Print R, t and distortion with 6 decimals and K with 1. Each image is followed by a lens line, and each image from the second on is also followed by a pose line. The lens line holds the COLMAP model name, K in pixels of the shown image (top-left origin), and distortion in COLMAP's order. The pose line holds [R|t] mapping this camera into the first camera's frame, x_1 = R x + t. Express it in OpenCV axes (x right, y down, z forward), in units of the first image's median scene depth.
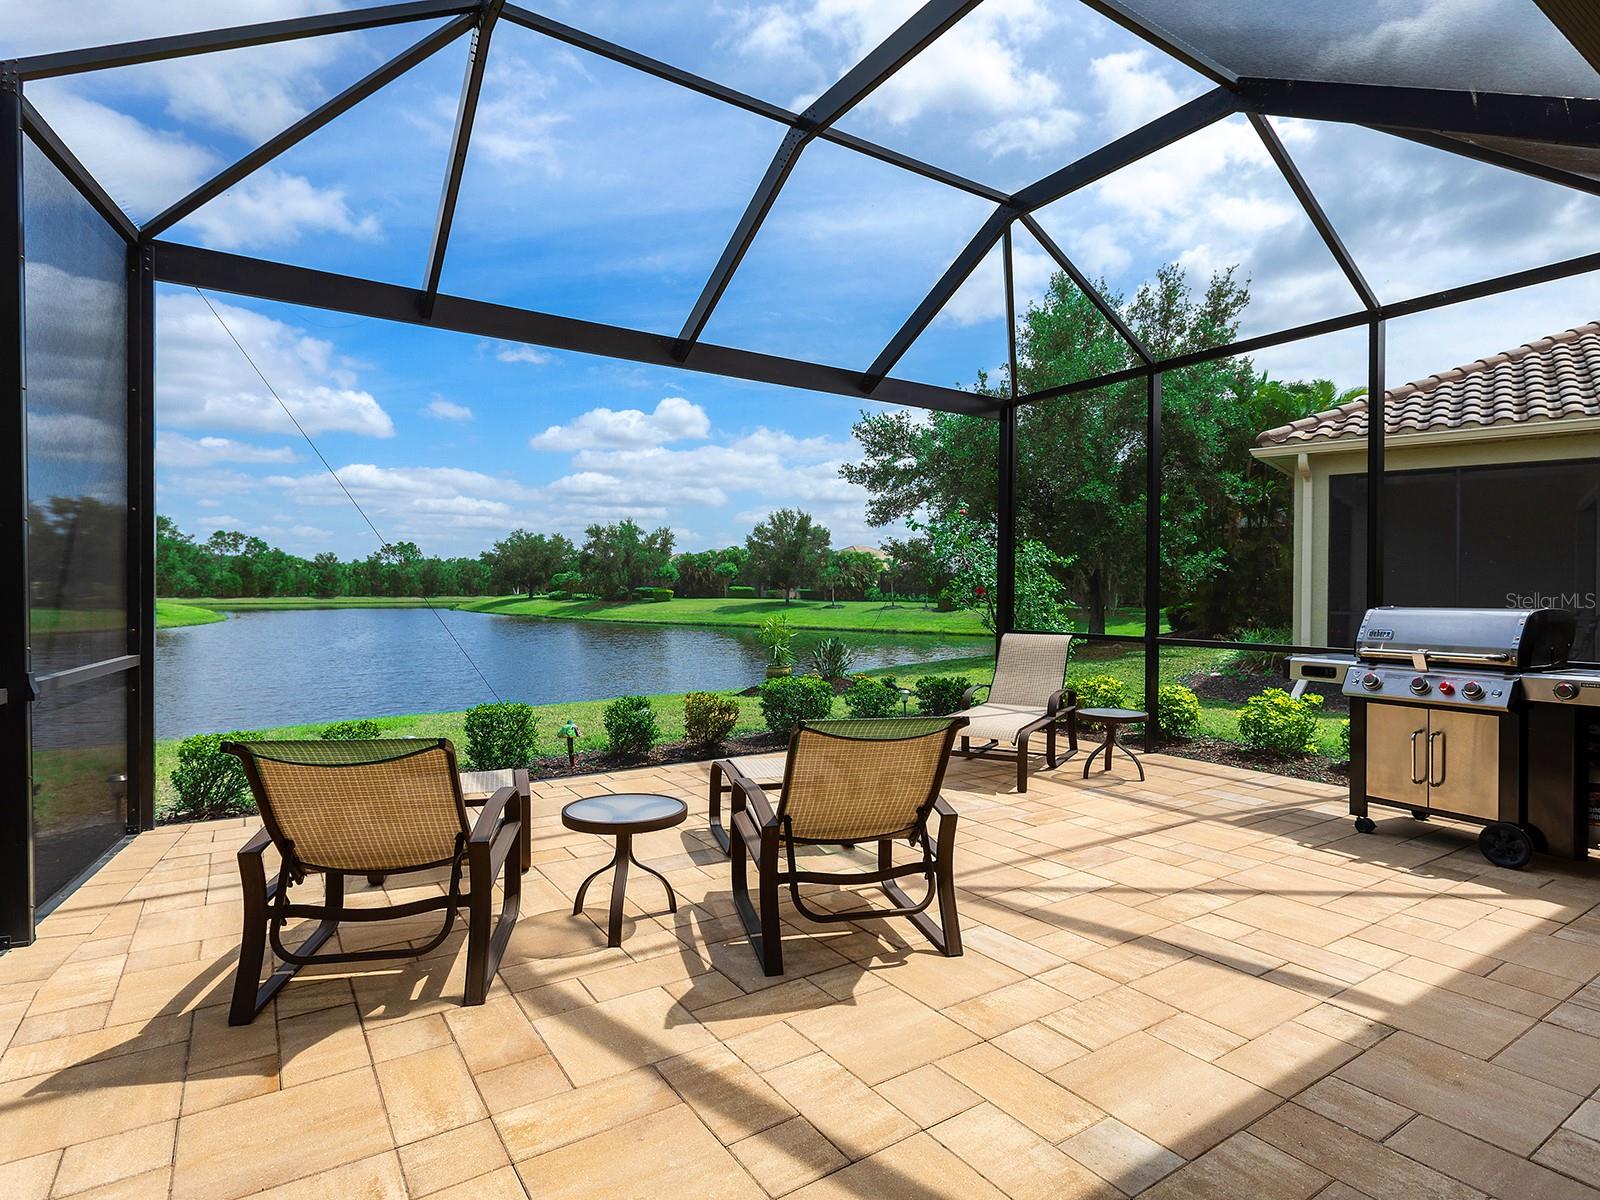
lens RADIAL K [[801.8, 0, 818.0], [0, 801.8, 586.6], [0, 0, 1]] dist [0.004336, -0.000043]
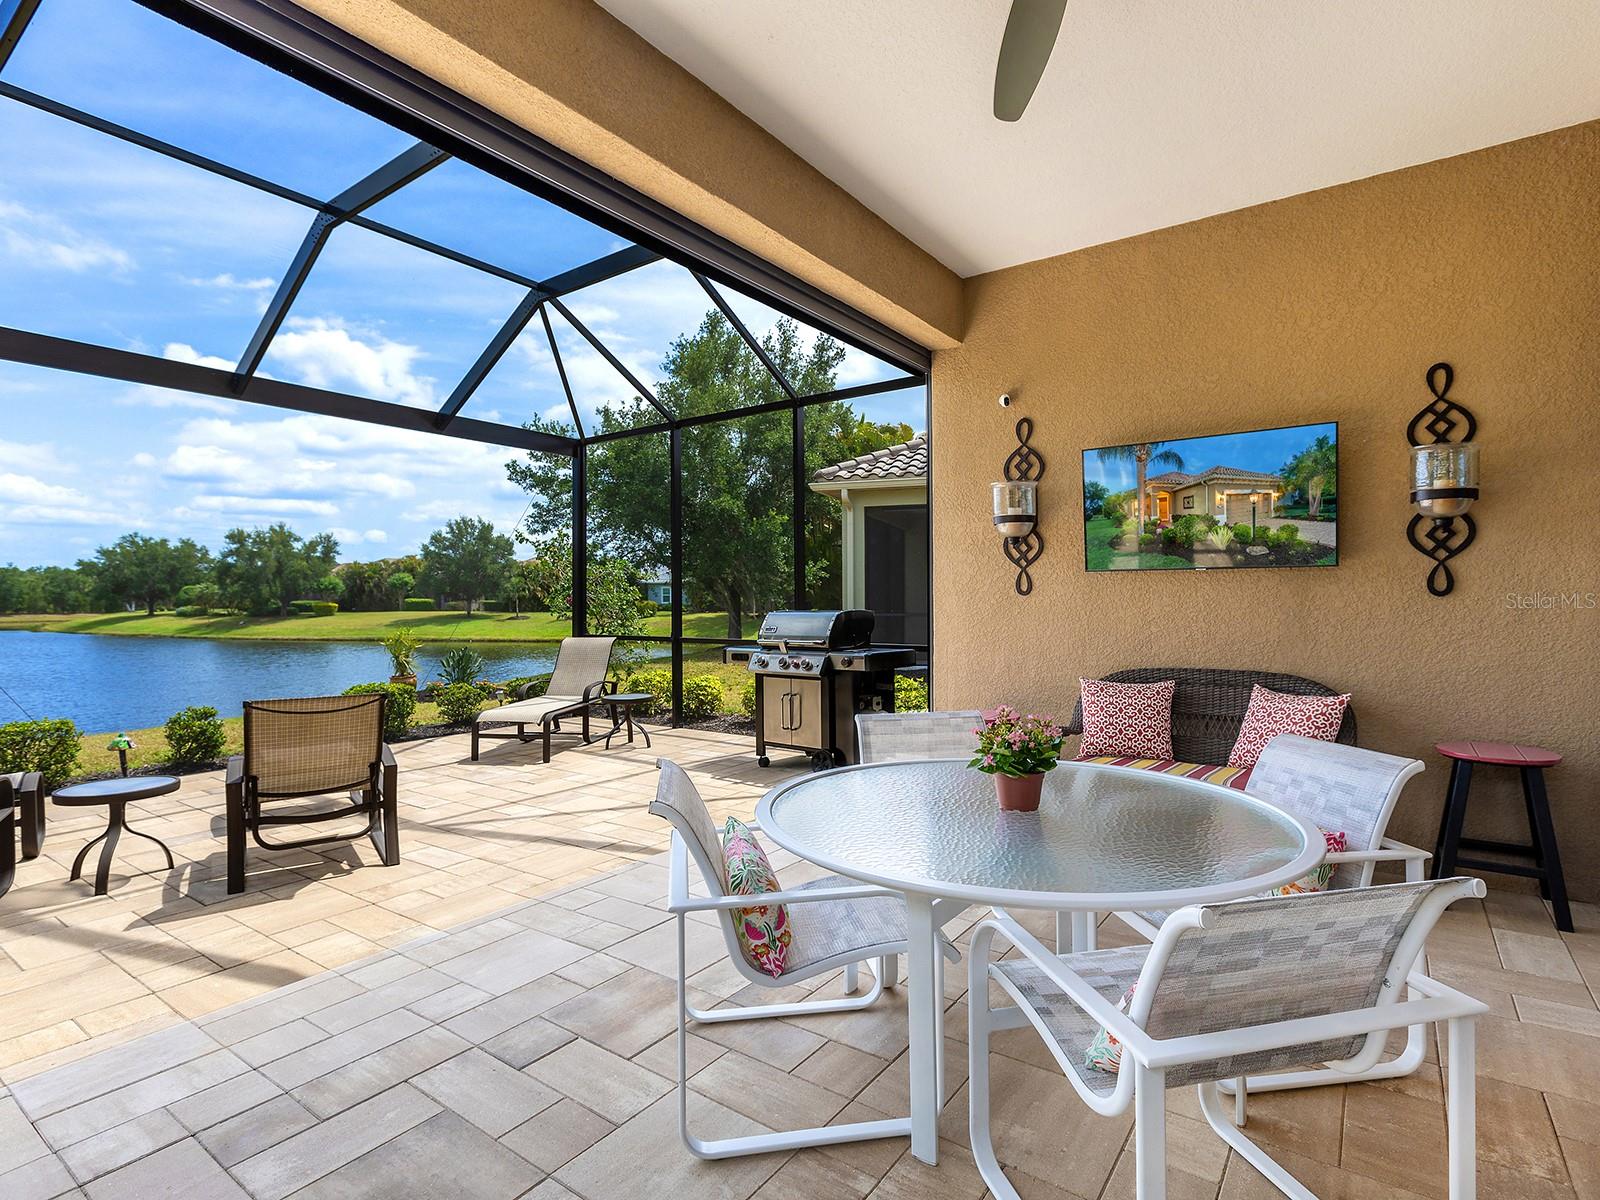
lens RADIAL K [[809.7, 0, 807.5], [0, 809.7, 599.8], [0, 0, 1]] dist [0.001555, -0.000632]
pose [[0.946307, -0.011960, 0.323047, 0.188610], [0.010322, 0.999924, 0.006785, -0.002604], [-0.323104, -0.003086, 0.946359, -0.266573]]
